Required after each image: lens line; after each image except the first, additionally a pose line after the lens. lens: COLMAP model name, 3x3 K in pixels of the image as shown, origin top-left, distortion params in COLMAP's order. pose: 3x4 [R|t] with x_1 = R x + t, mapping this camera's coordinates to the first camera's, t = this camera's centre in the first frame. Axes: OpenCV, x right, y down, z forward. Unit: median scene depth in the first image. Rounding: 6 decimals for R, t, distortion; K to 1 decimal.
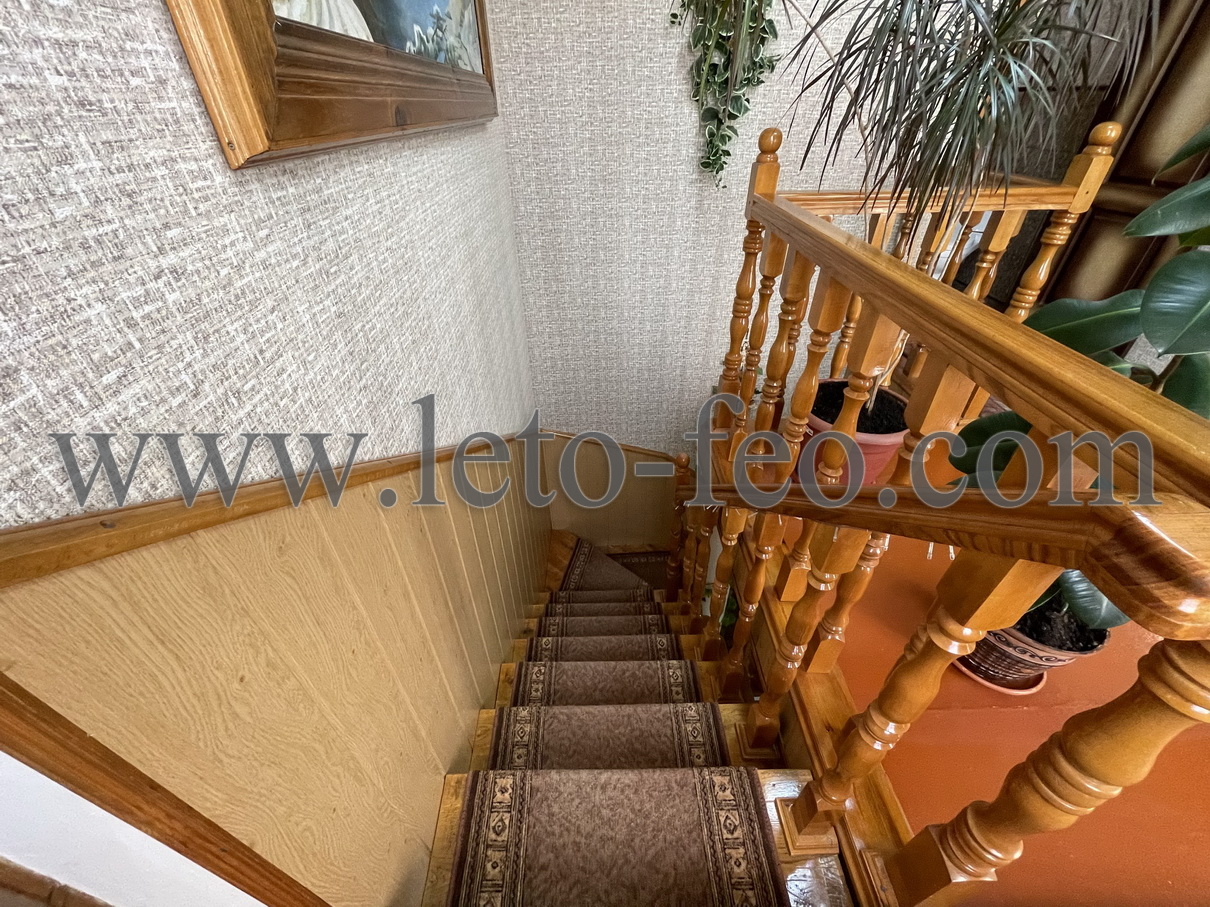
lens RADIAL K [[489.2, 0, 600.7], [0, 489.2, 453.6], [0, 0, 1]] dist [-0.001266, -0.000493]
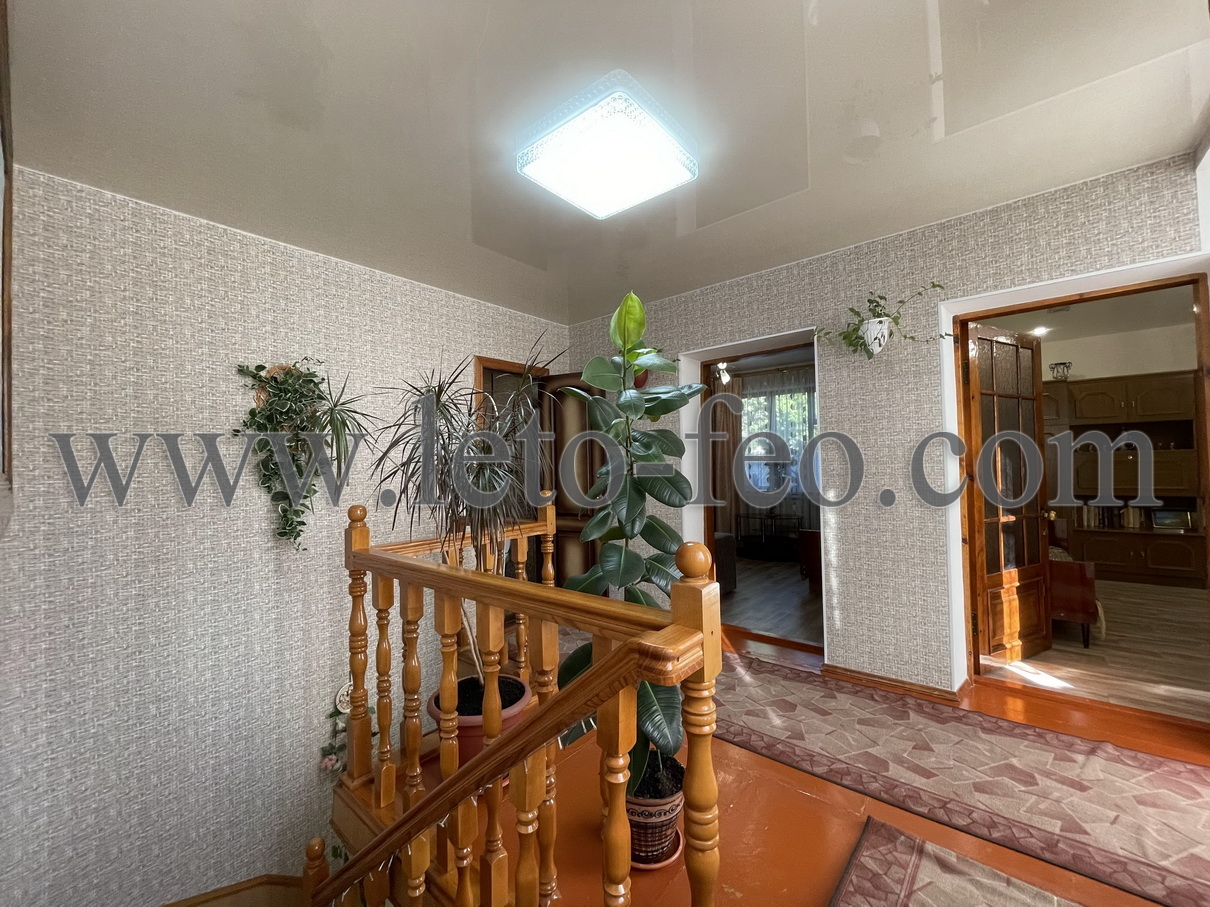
lens RADIAL K [[489.2, 0, 591.1], [0, 489.2, 450.7], [0, 0, 1]] dist [-0.001266, -0.000493]
pose [[0.678618, 0.015828, 0.734320, -0.173820], [0.446431, 0.785009, -0.429488, 0.065594], [-0.583246, 0.619282, 0.525655, -0.144683]]
